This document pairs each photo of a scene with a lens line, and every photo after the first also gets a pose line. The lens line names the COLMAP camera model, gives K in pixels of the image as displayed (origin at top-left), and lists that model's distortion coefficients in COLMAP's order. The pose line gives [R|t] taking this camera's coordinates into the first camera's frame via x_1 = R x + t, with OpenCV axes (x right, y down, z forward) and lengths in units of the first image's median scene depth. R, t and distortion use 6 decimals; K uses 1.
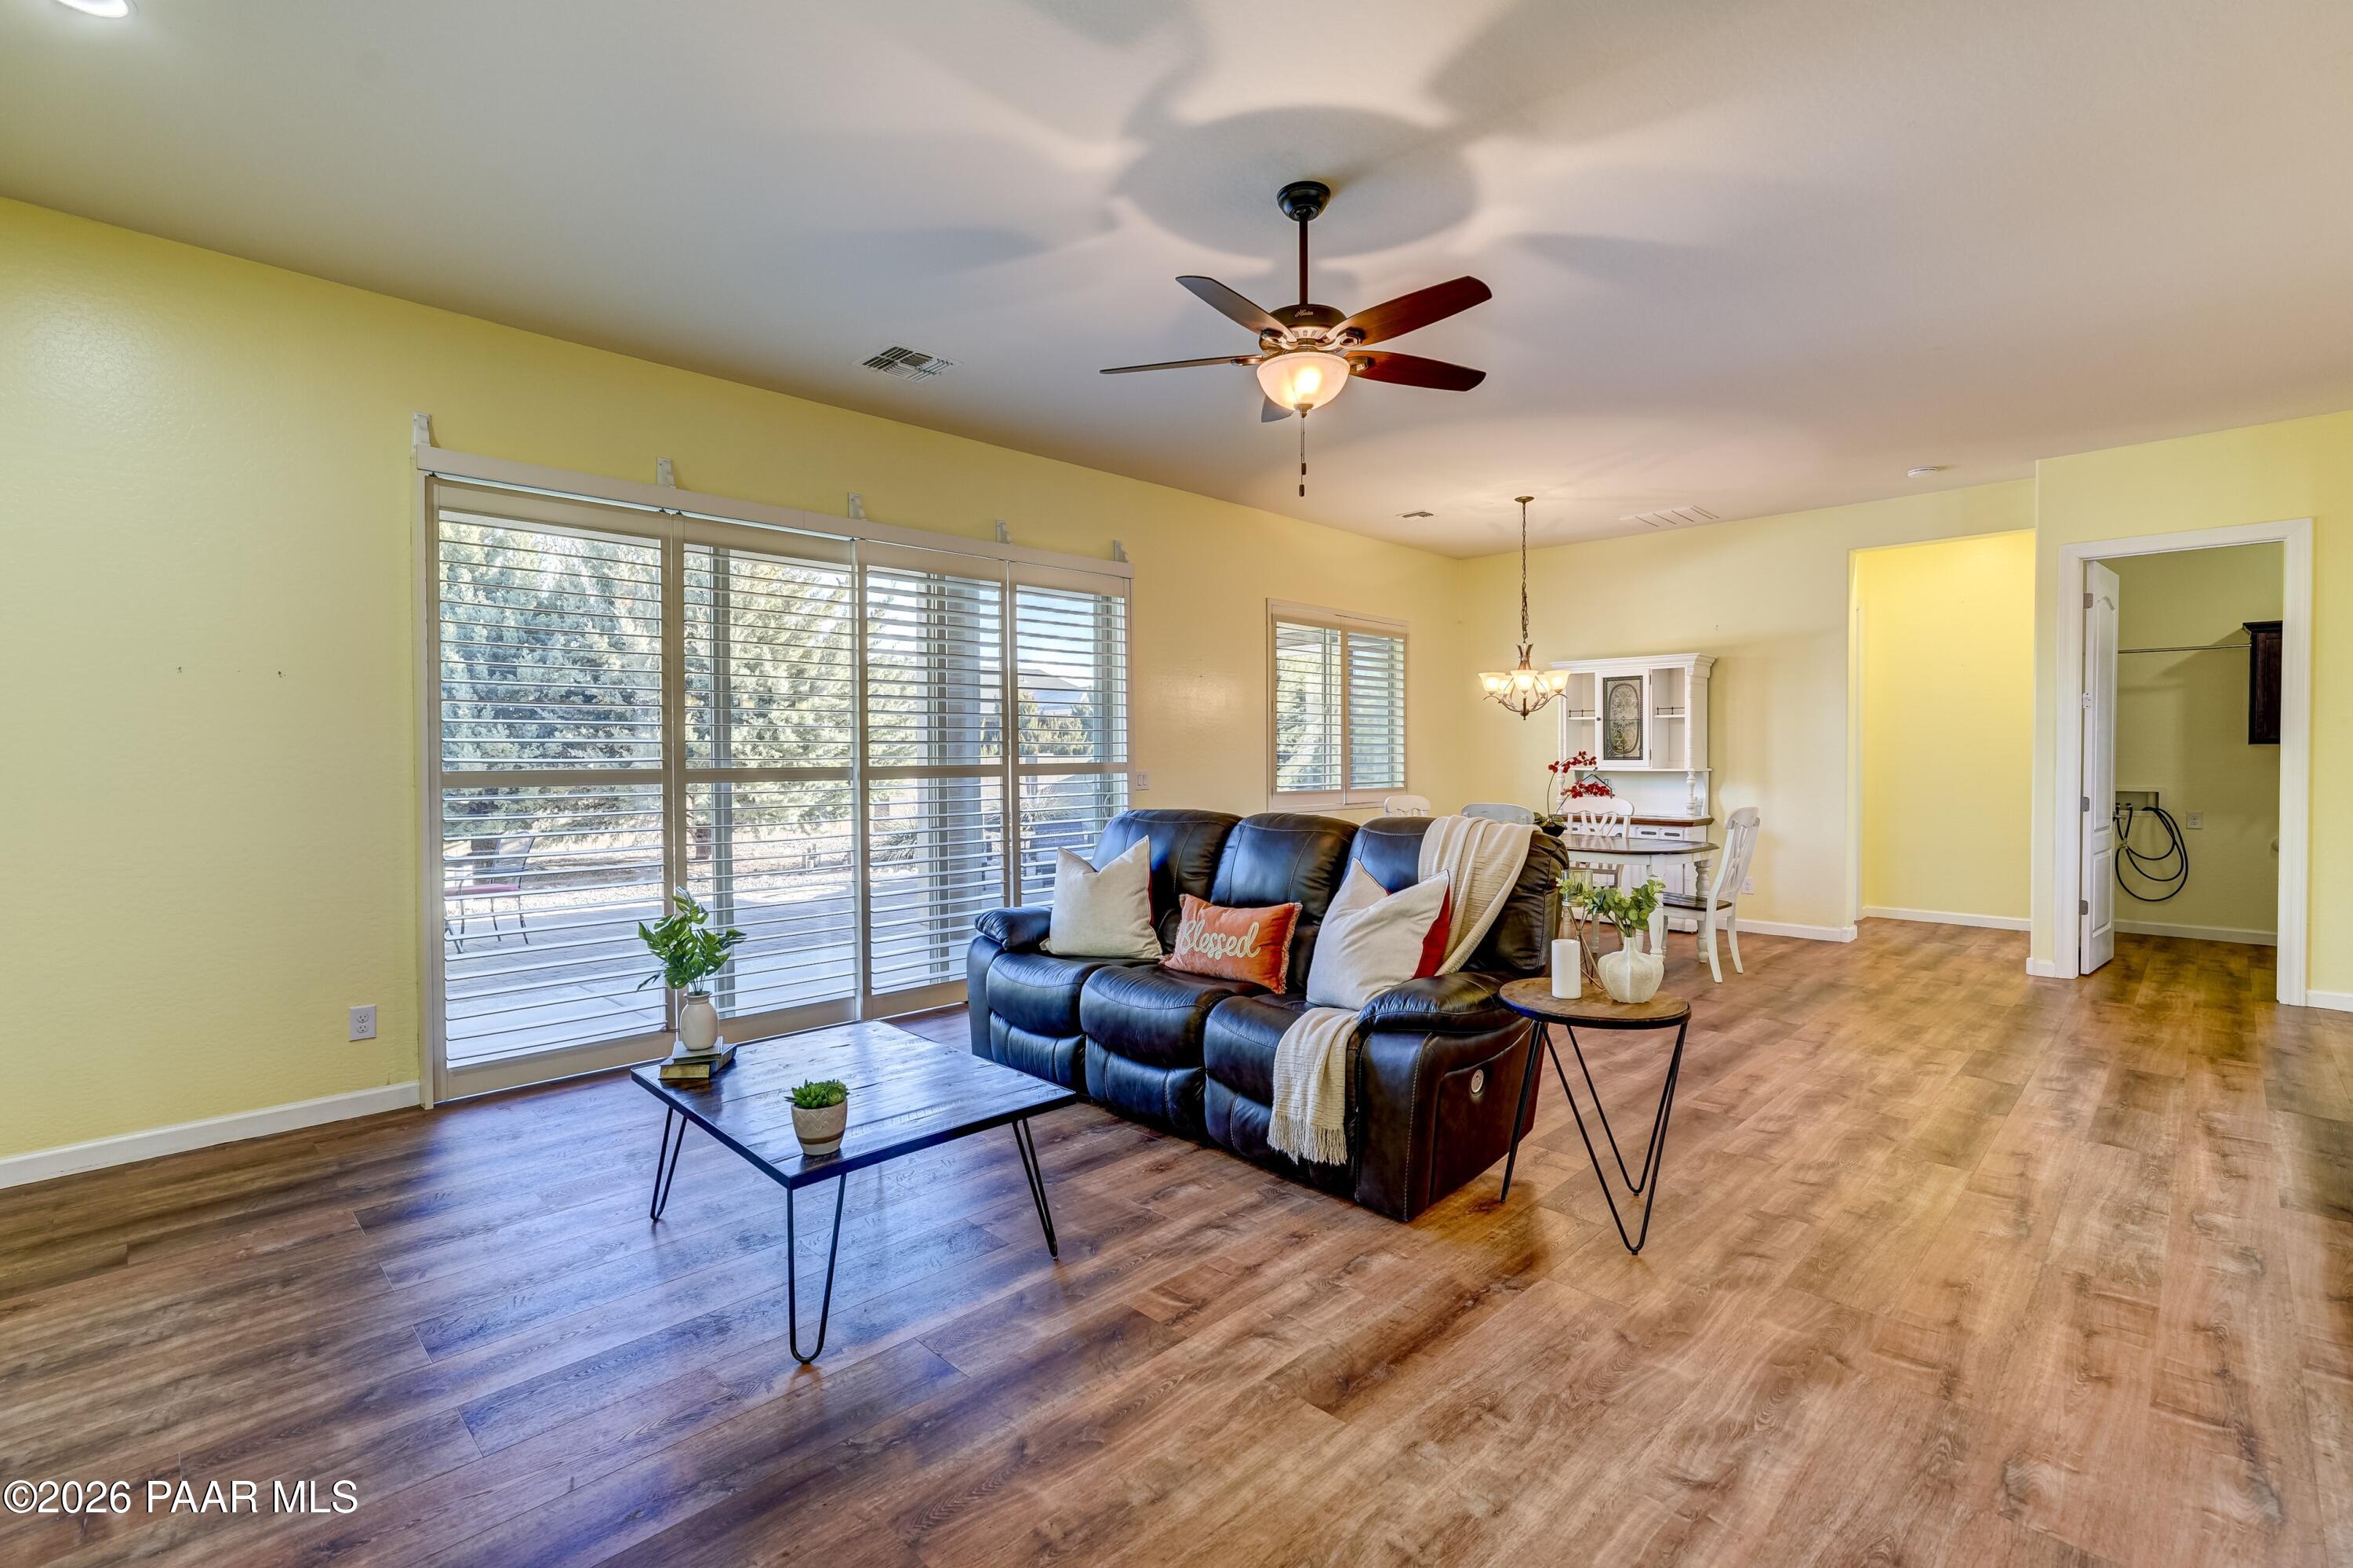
lens RADIAL K [[1044.2, 0, 1187.2], [0, 1044.2, 757.3], [0, 0, 1]] dist [-0.008061, 0.009360]
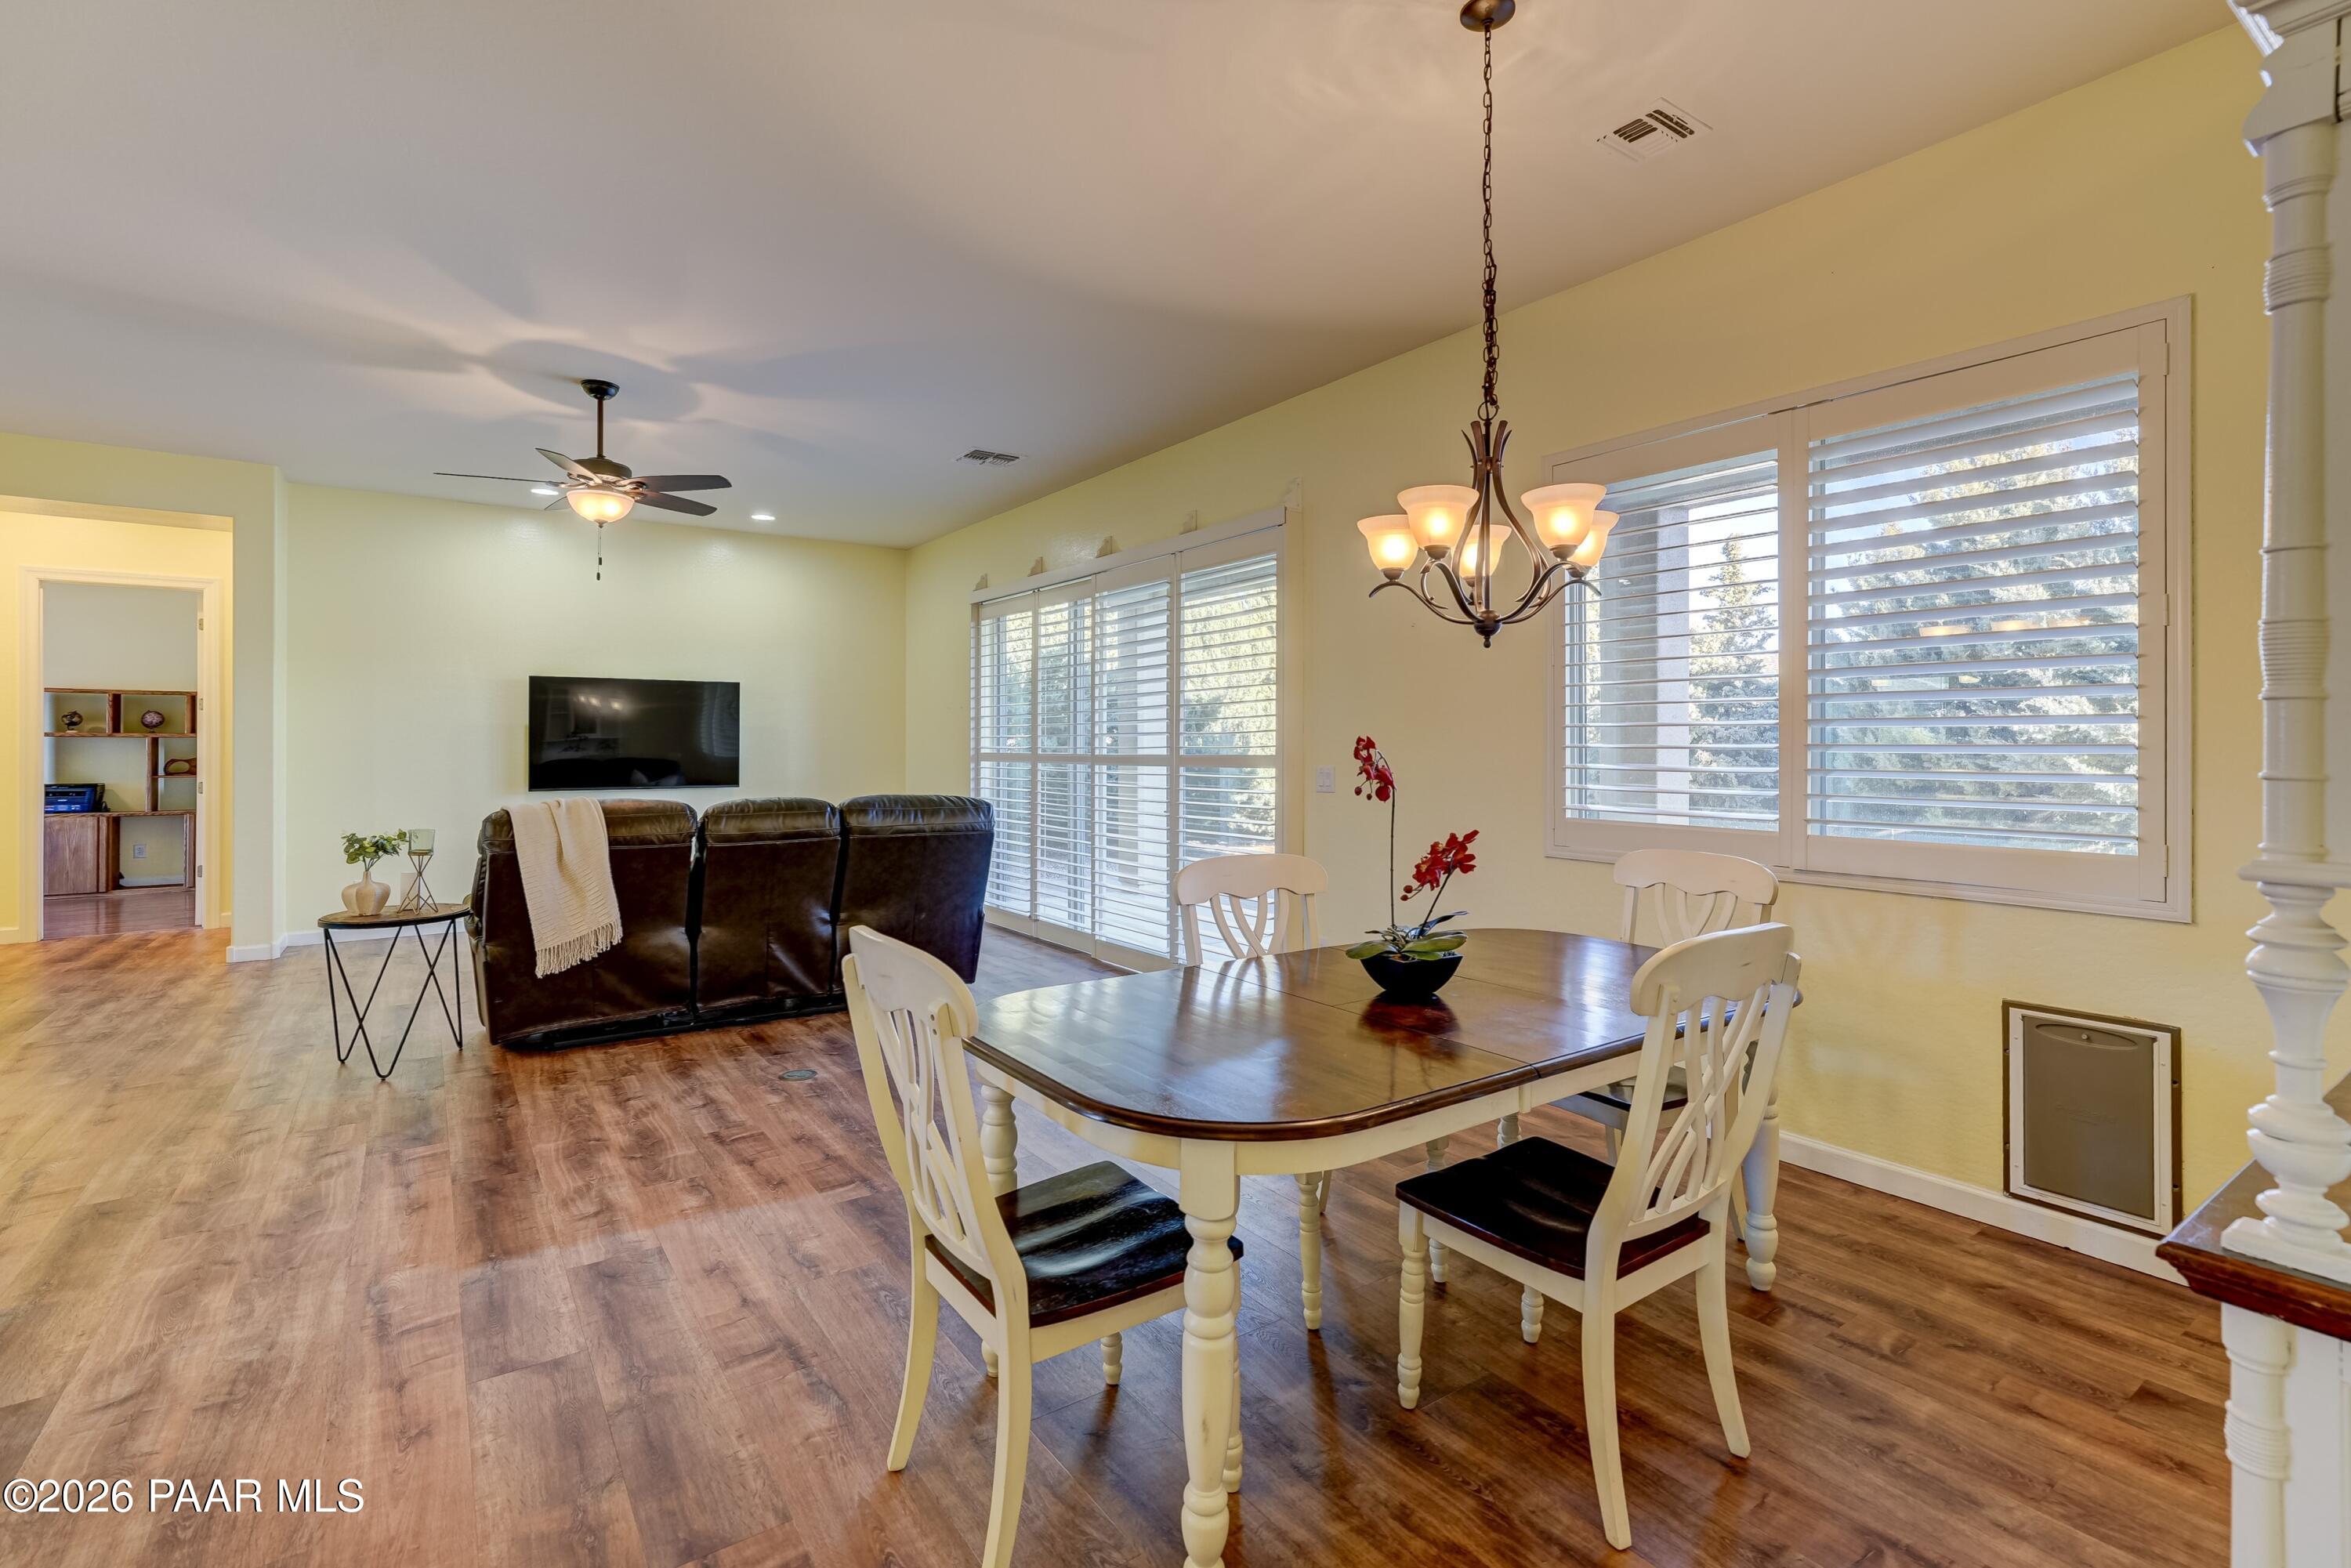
lens RADIAL K [[1043.2, 0, 1186.2], [0, 1043.2, 757.3], [0, 0, 1]] dist [-0.008061, 0.009360]
pose [[-0.159869, 0.016728, -0.986996, 1.318829], [0.005768, 0.999855, 0.016012, -0.011309], [0.987121, -0.003133, -0.159943, 1.859901]]
